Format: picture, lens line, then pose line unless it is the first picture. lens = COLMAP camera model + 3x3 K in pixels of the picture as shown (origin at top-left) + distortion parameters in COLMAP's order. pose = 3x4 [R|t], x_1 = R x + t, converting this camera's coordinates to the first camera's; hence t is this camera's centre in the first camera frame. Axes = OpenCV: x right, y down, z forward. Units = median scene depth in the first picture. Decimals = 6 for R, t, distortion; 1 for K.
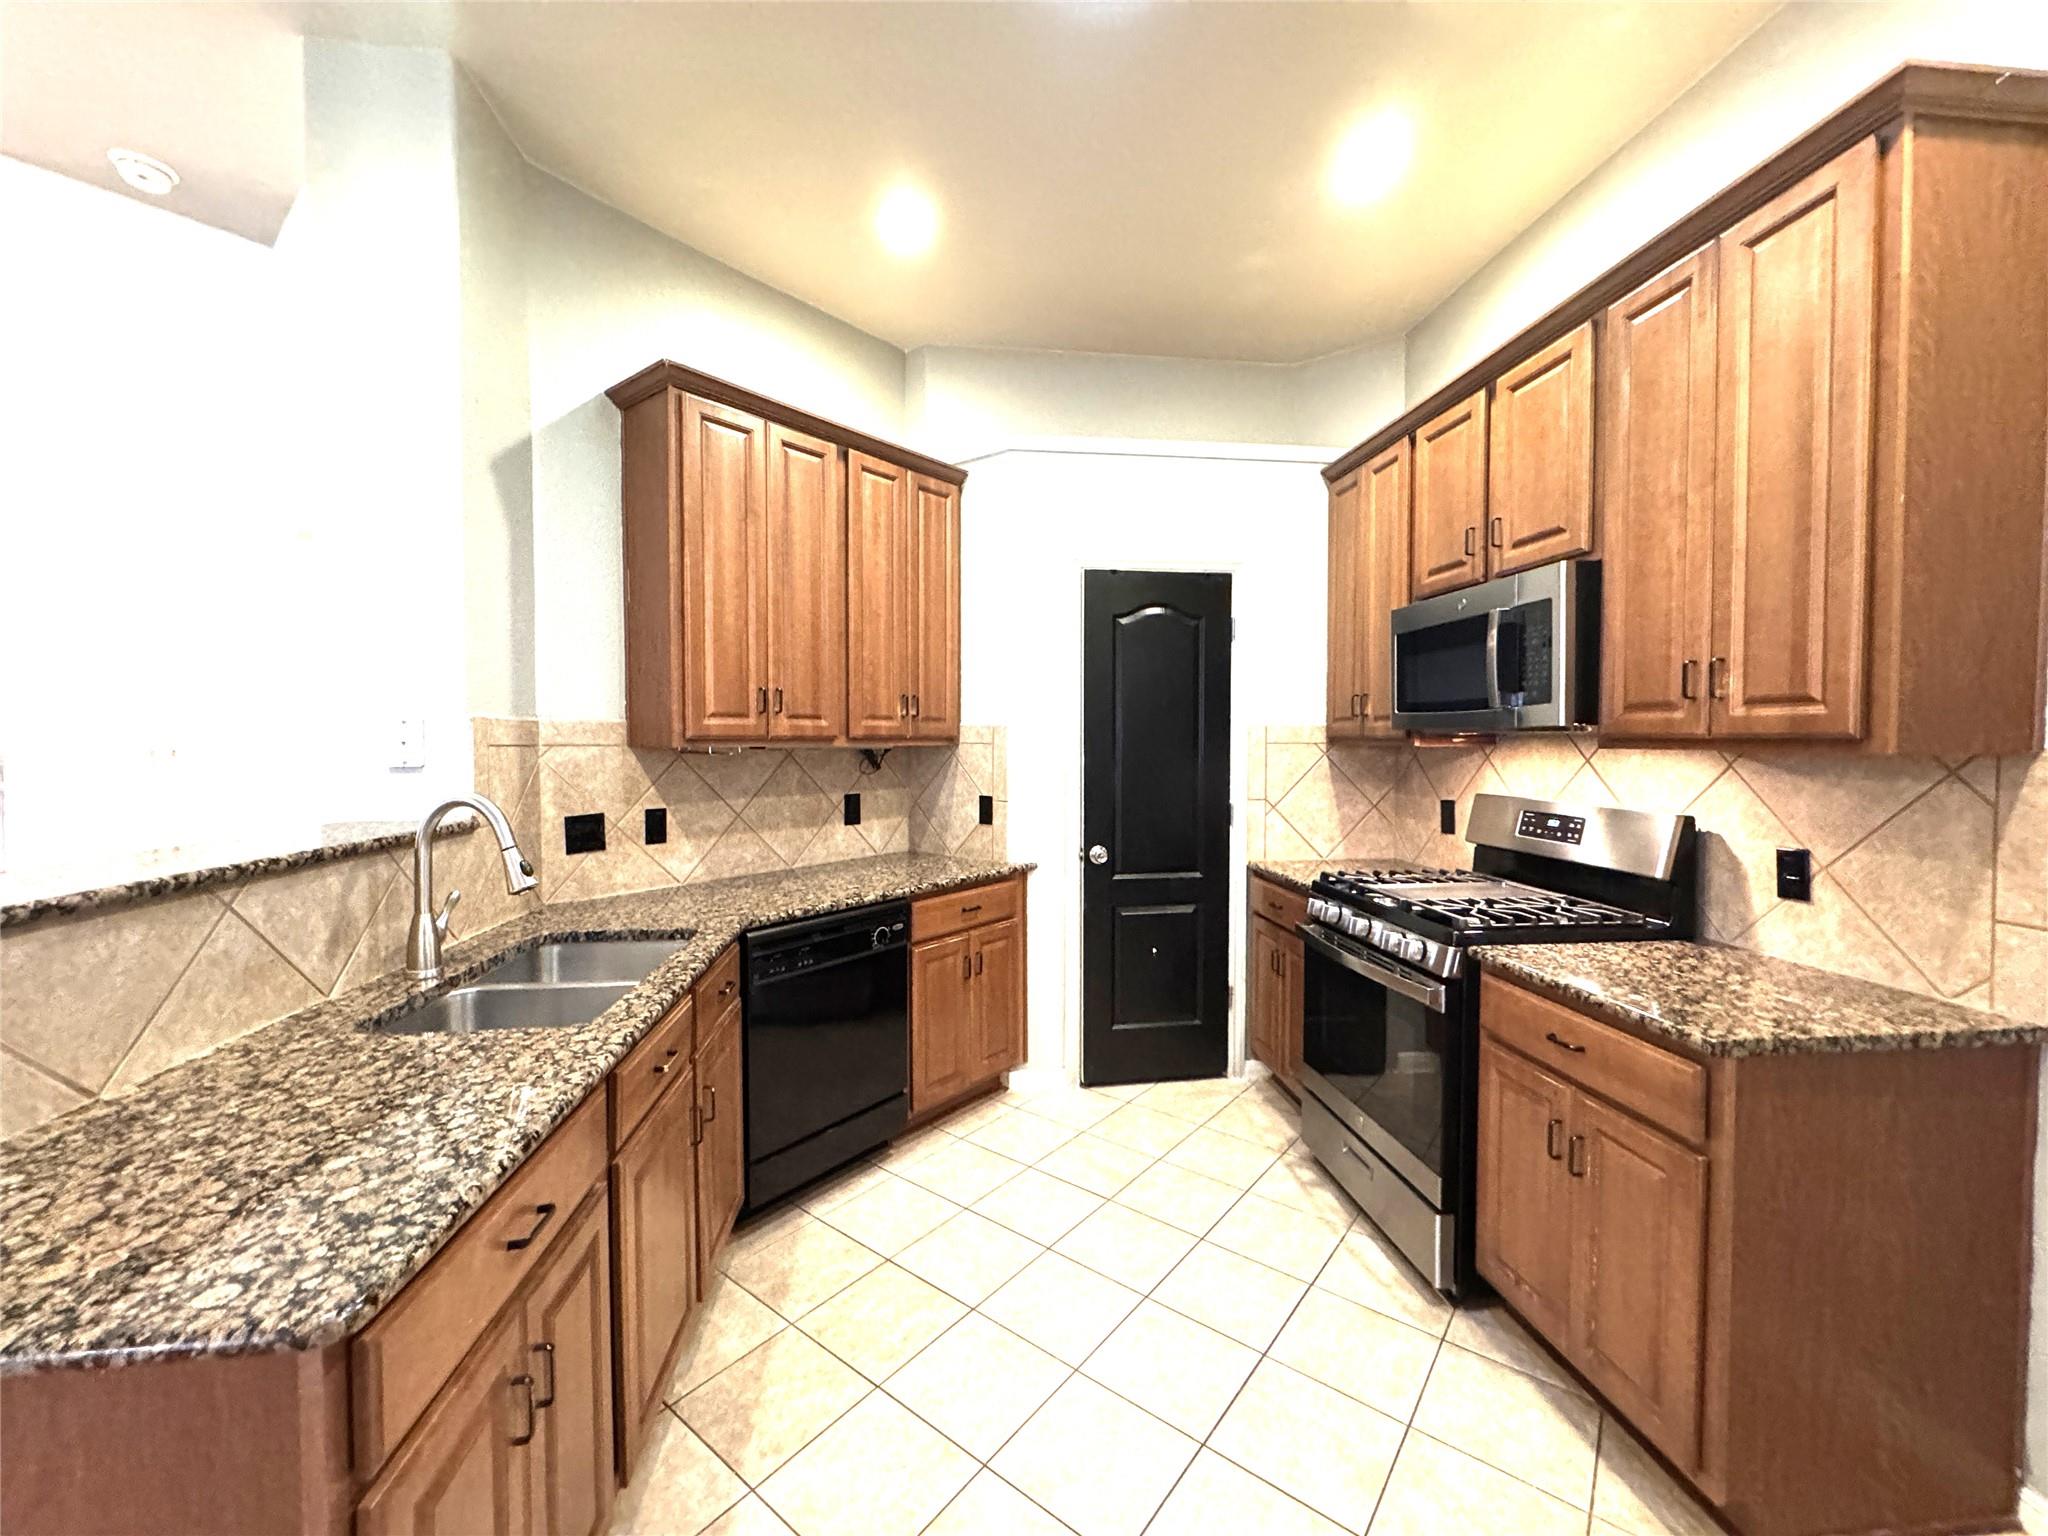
lens RADIAL K [[819.7, 0, 1024.0], [0, 819.7, 768.0], [0, 0, 1]] dist [-0.001396, -0.000502]
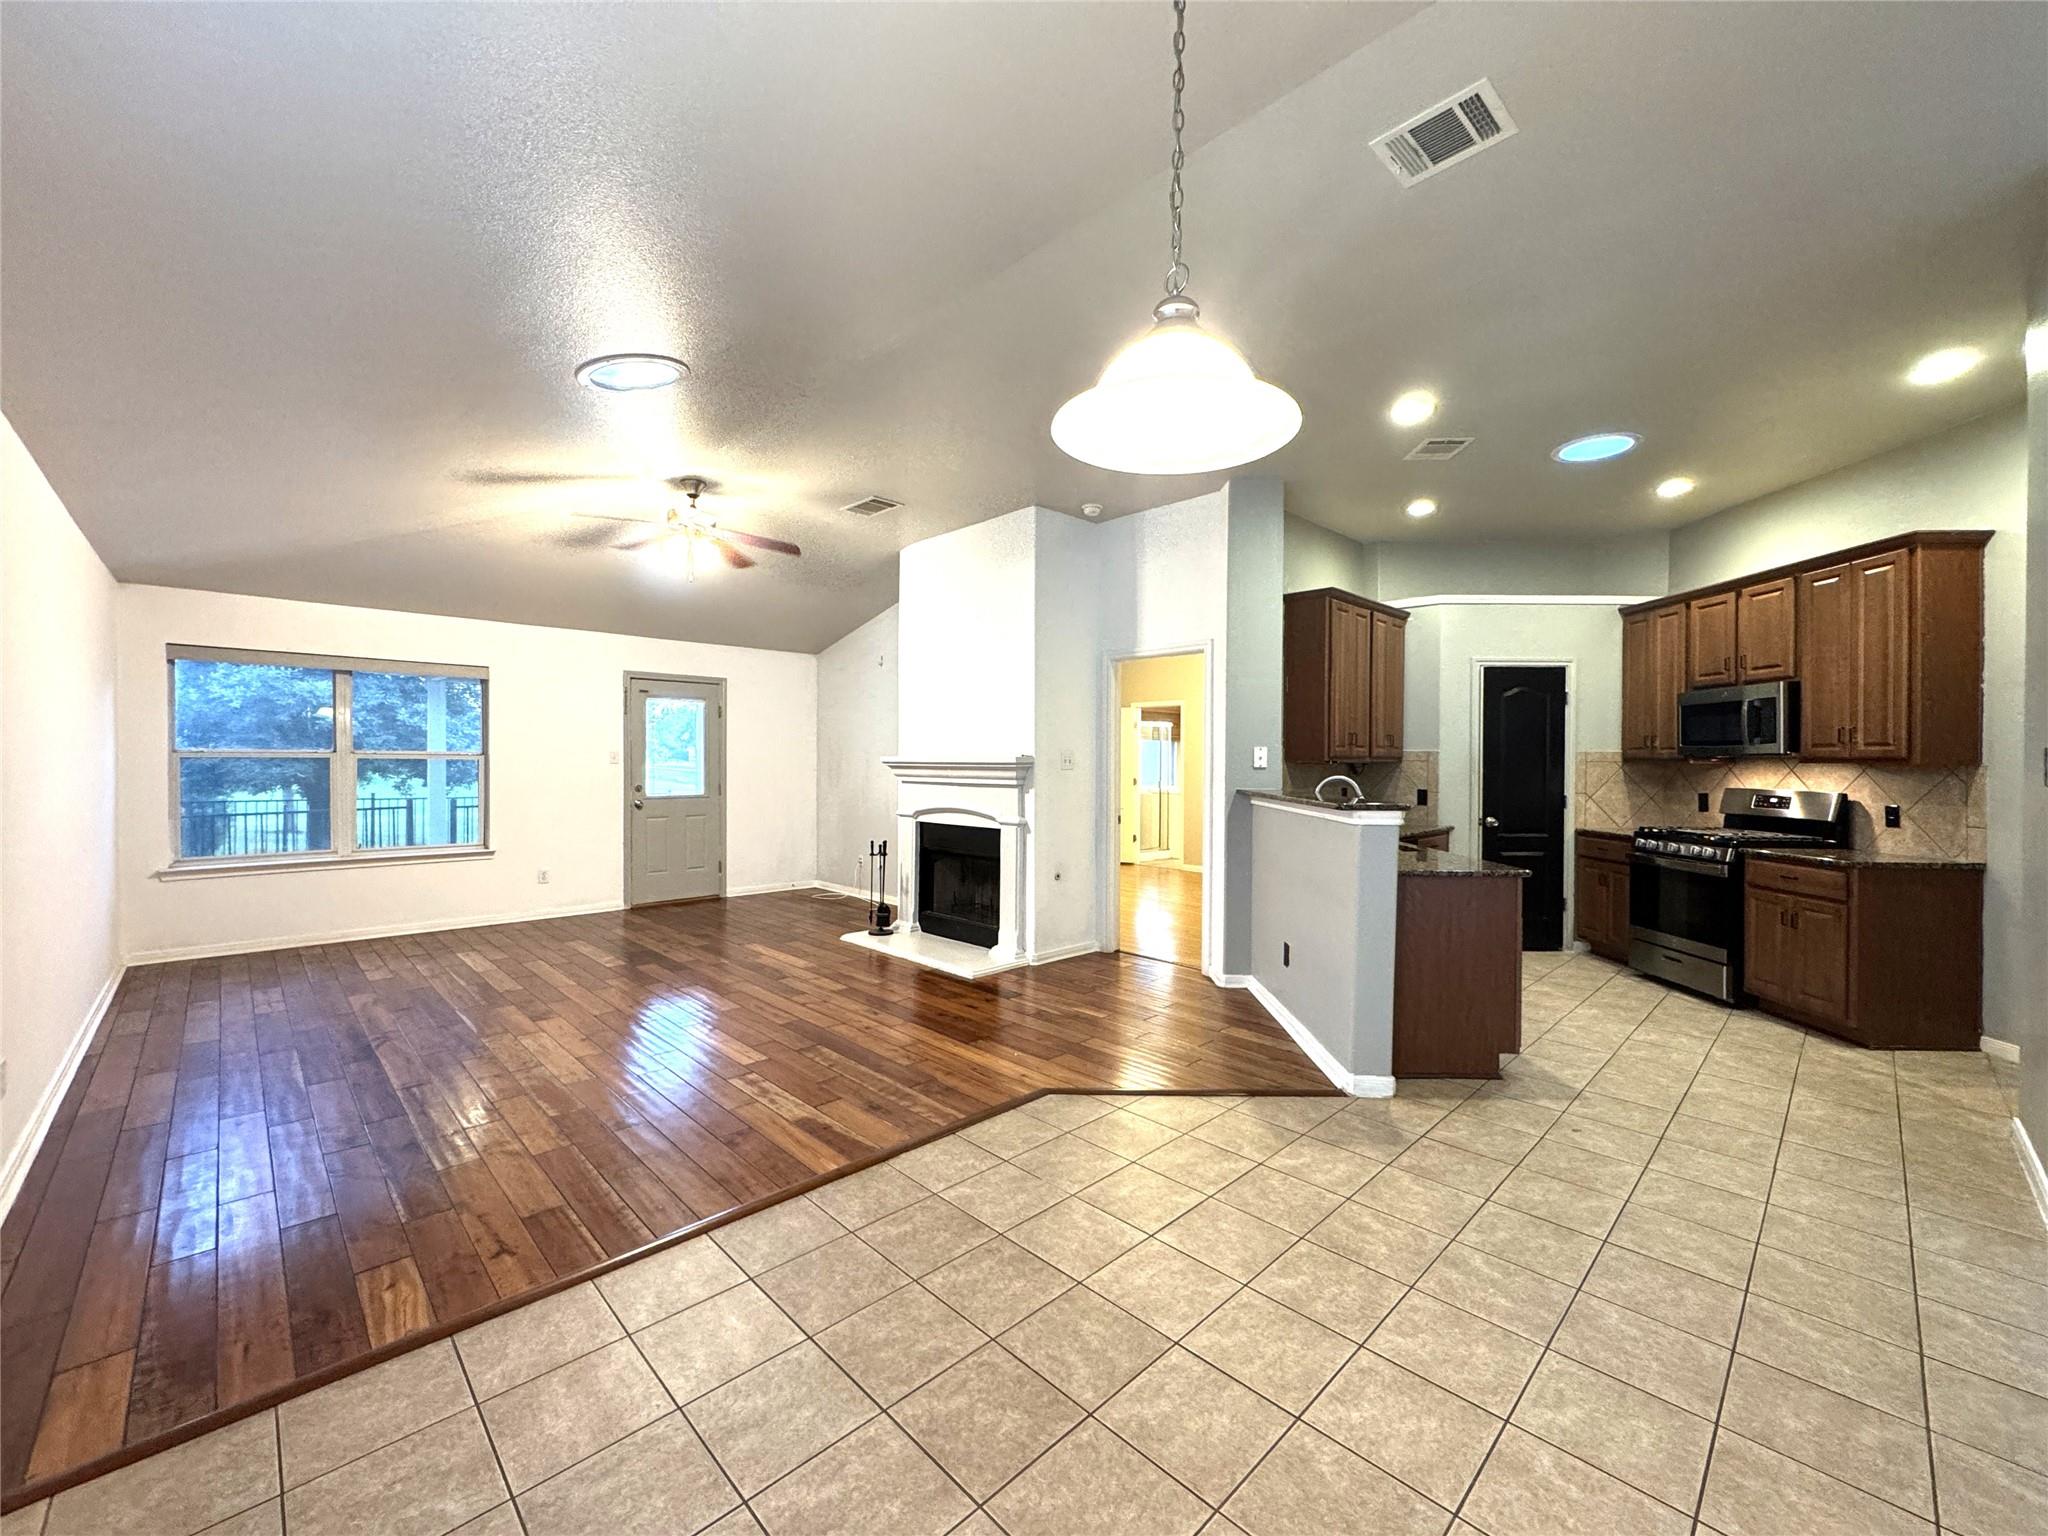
lens RADIAL K [[819.7, 0, 1024.0], [0, 819.7, 768.0], [0, 0, 1]] dist [-0.001396, -0.000502]
pose [[0.991713, 0.008394, -0.128198, -1.016761], [-0.011899, 0.999575, -0.026603, 0.067236], [0.127920, 0.027908, 0.991392, -1.359334]]
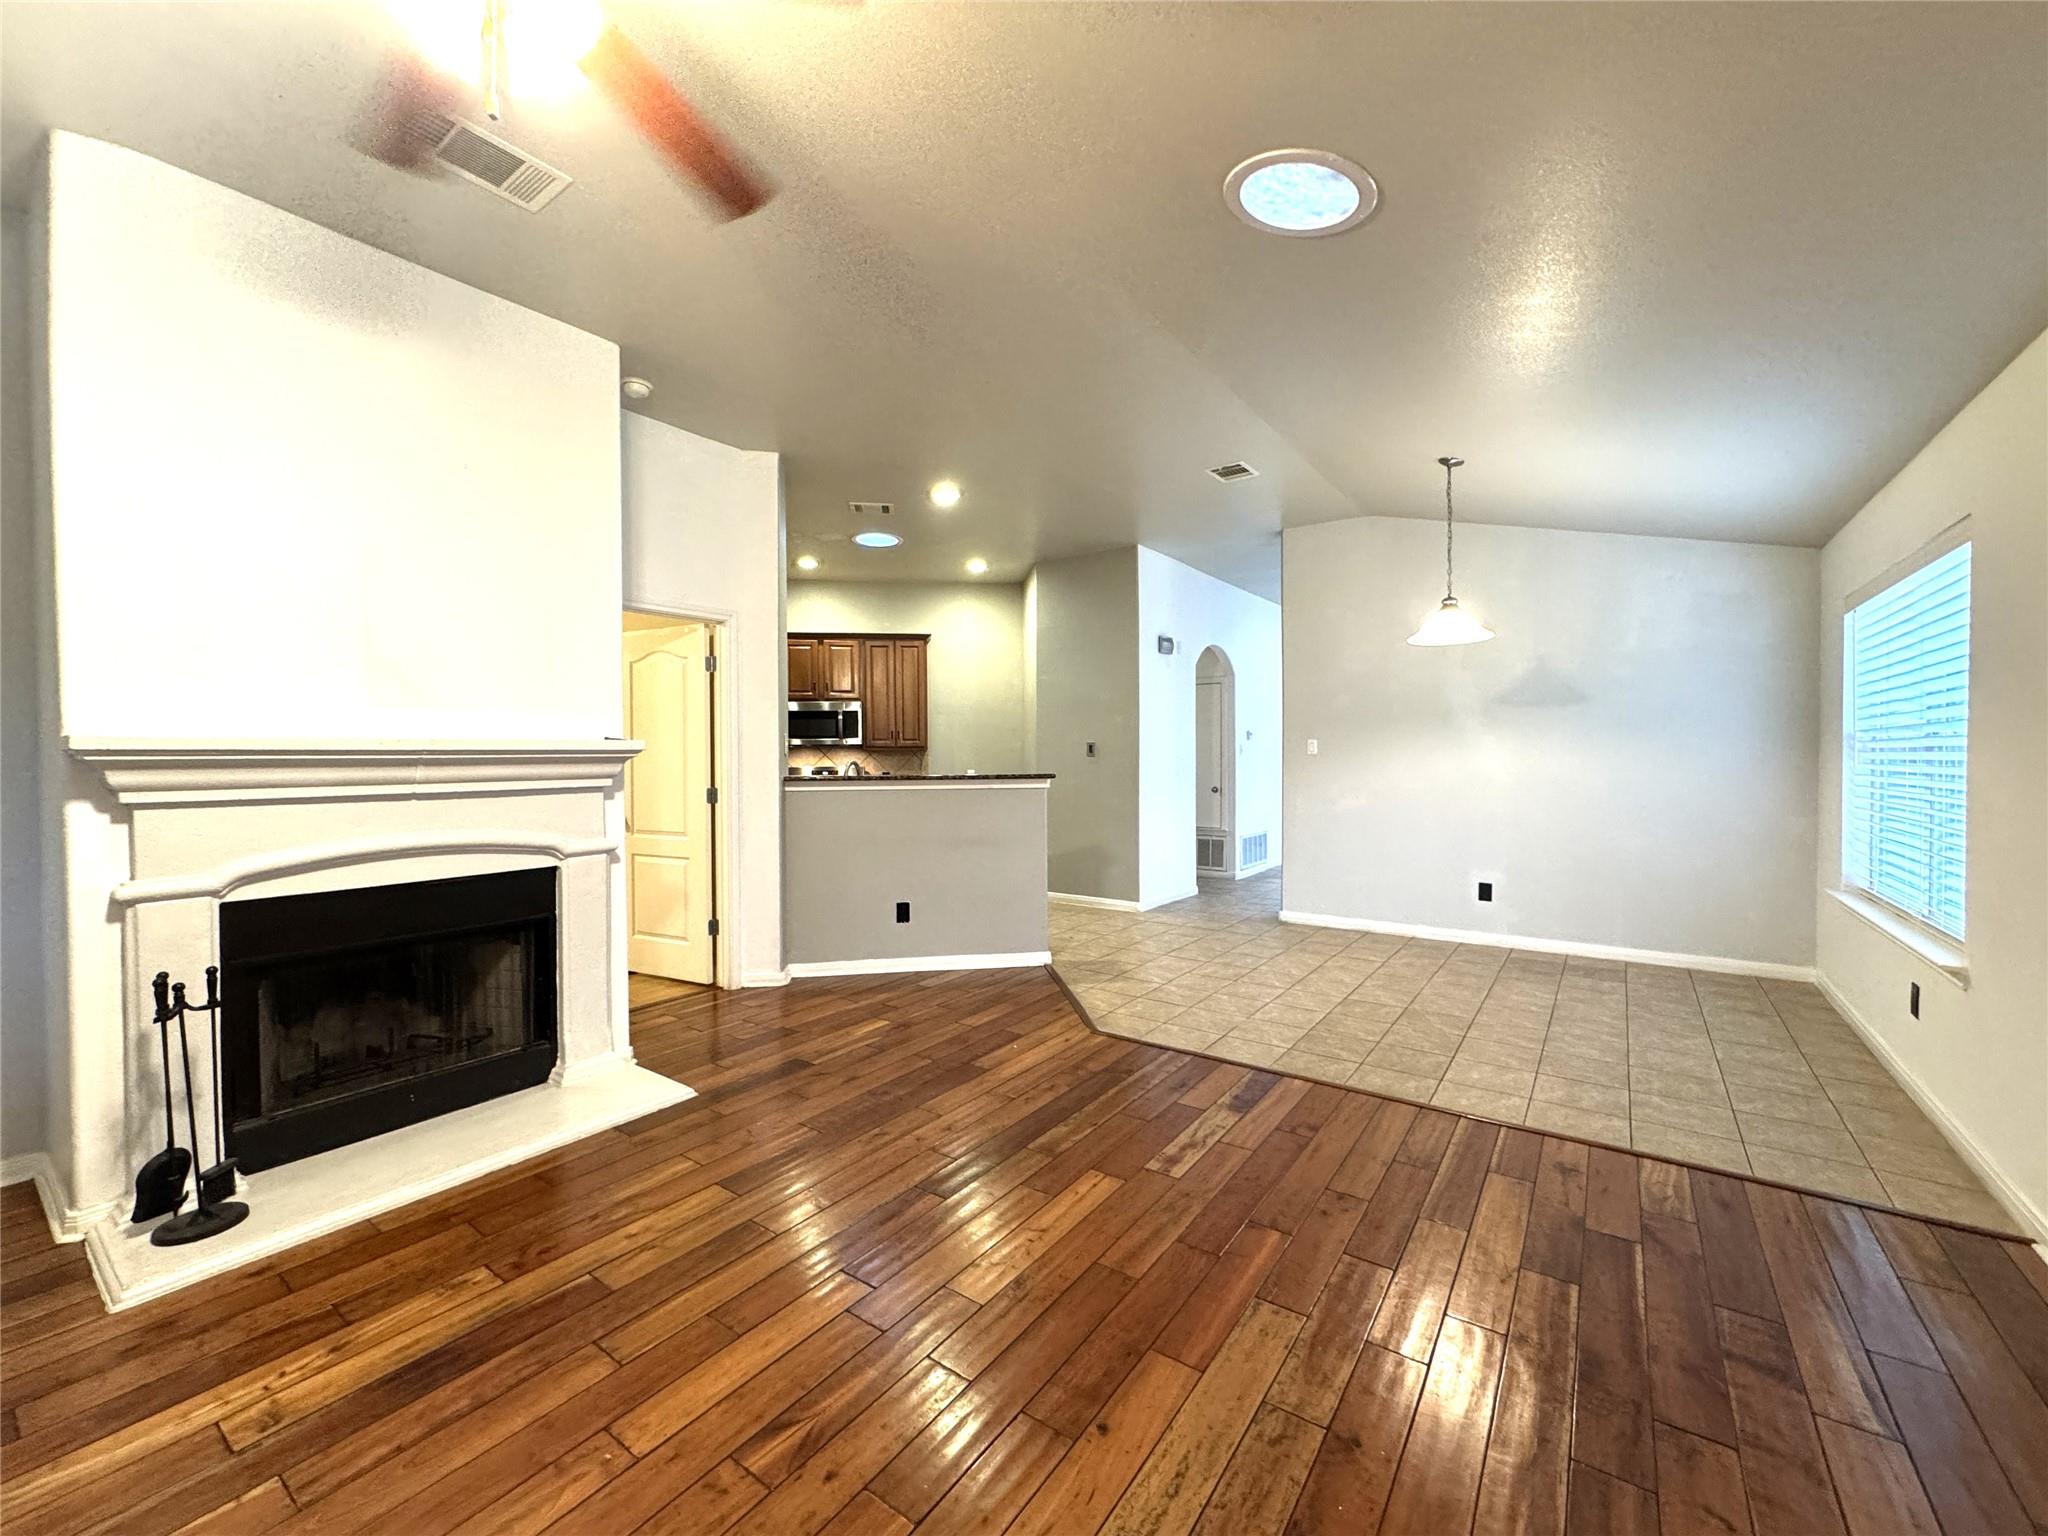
lens RADIAL K [[819.7, 0, 1024.0], [0, 819.7, 768.0], [0, 0, 1]] dist [-0.001396, -0.000502]
pose [[-0.046078, -0.013593, 0.998845, -2.888876], [0.043585, 0.998928, 0.015605, 0.029277], [-0.997987, 0.044254, -0.045437, 0.369041]]
